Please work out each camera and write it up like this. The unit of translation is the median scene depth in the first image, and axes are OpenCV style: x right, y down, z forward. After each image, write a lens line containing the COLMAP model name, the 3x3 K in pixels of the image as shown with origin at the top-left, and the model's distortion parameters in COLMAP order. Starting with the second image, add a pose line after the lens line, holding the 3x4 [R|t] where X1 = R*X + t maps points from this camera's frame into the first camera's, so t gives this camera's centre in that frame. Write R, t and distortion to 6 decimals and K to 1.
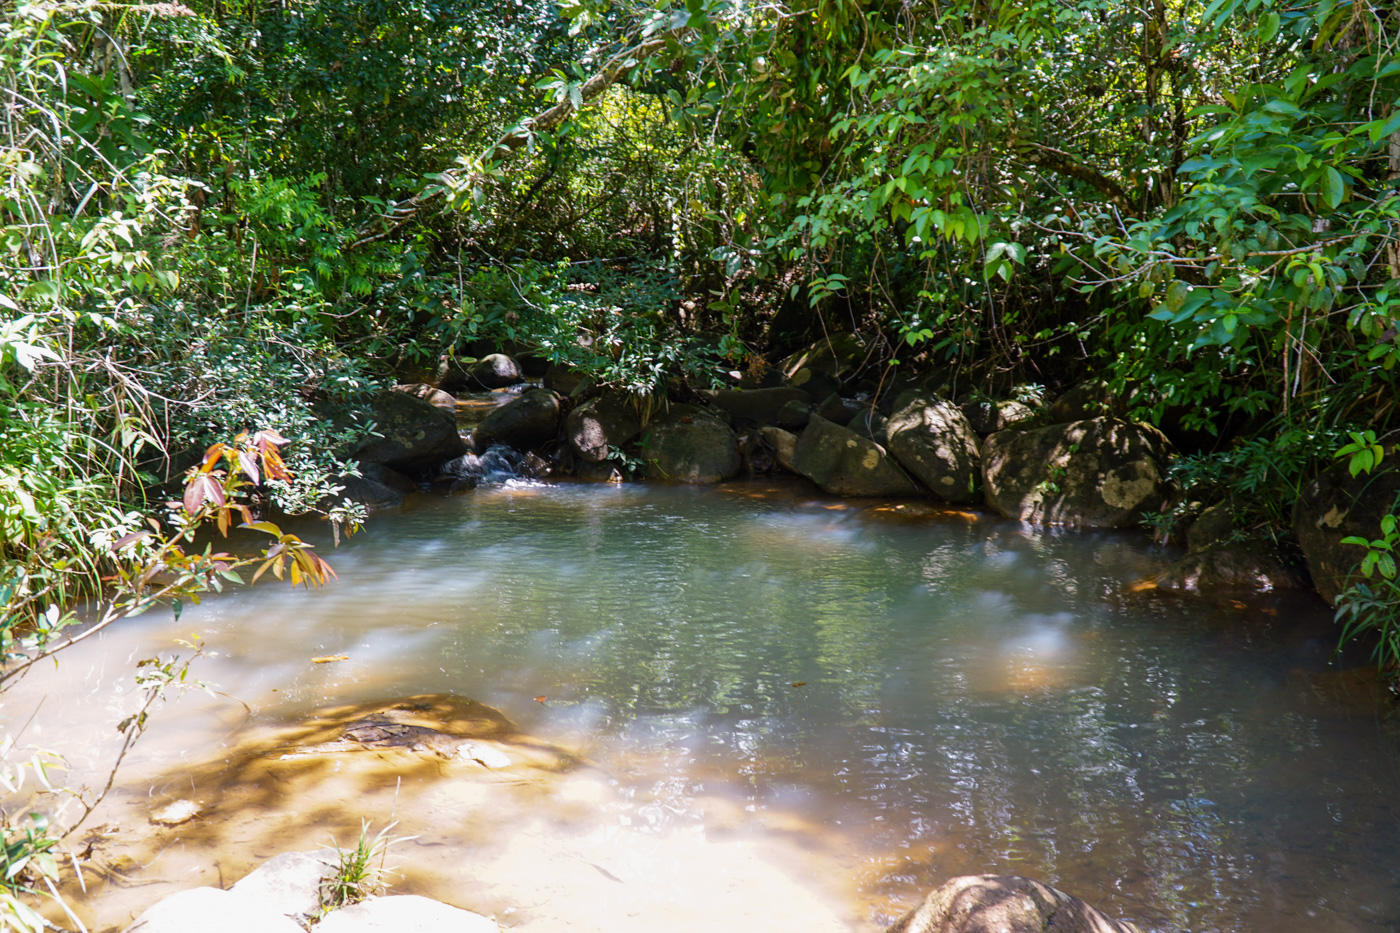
lens RADIAL K [[1122.0, 0, 700.0], [0, 1122.0, 466.5], [0, 0, 1]] dist [0.001642, -0.012799]
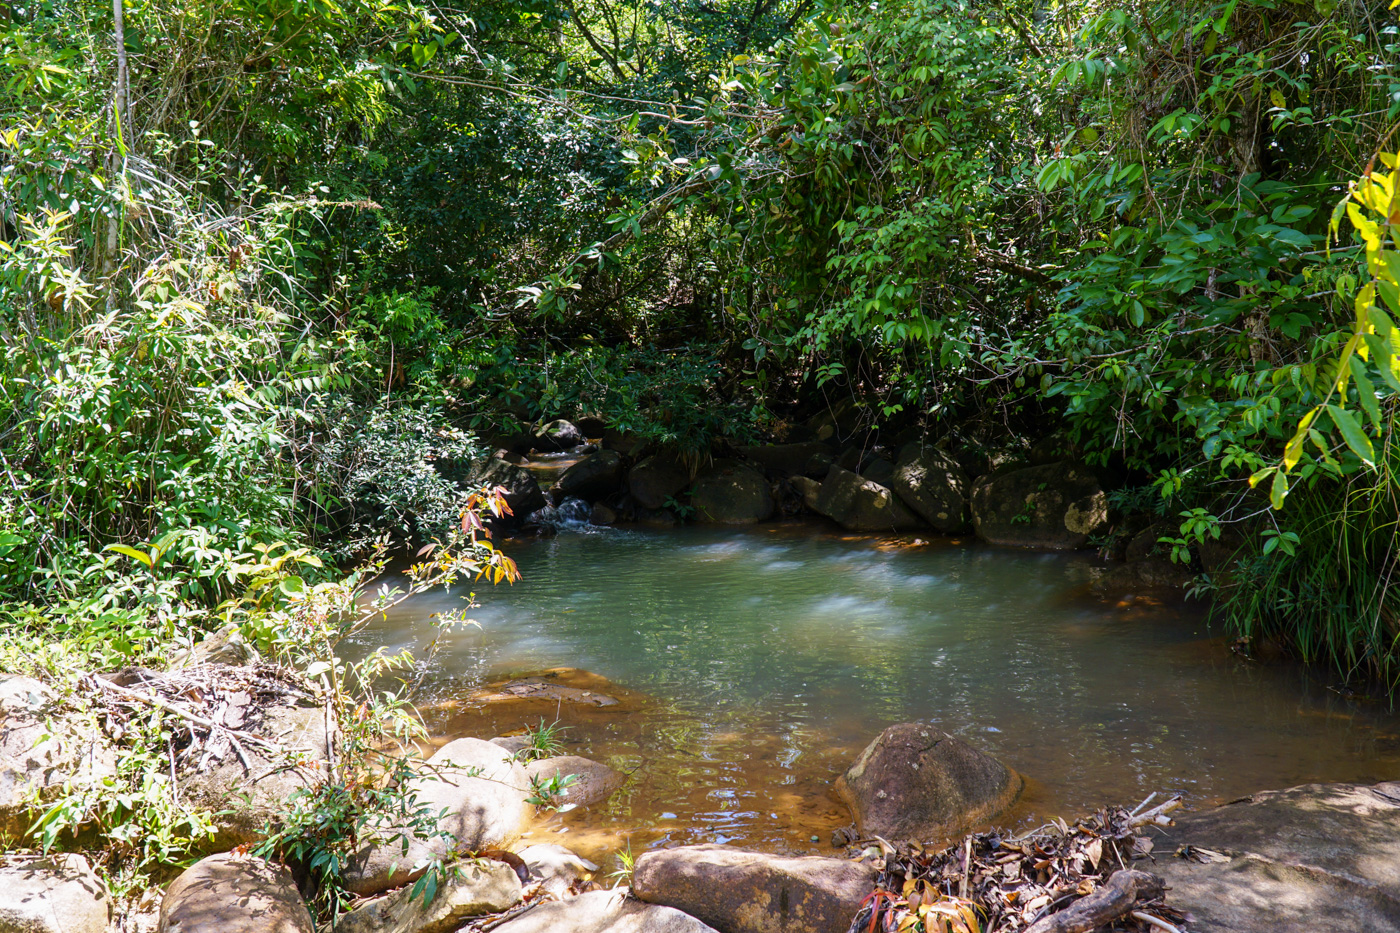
lens RADIAL K [[1122.0, 0, 700.0], [0, 1122.0, 466.5], [0, 0, 1]] dist [0.001642, -0.012799]
pose [[0.998996, -0.029112, -0.034060, -0.001070], [0.027533, 0.998564, -0.045945, 0.012202], [0.035349, 0.044961, 0.998363, -0.365525]]
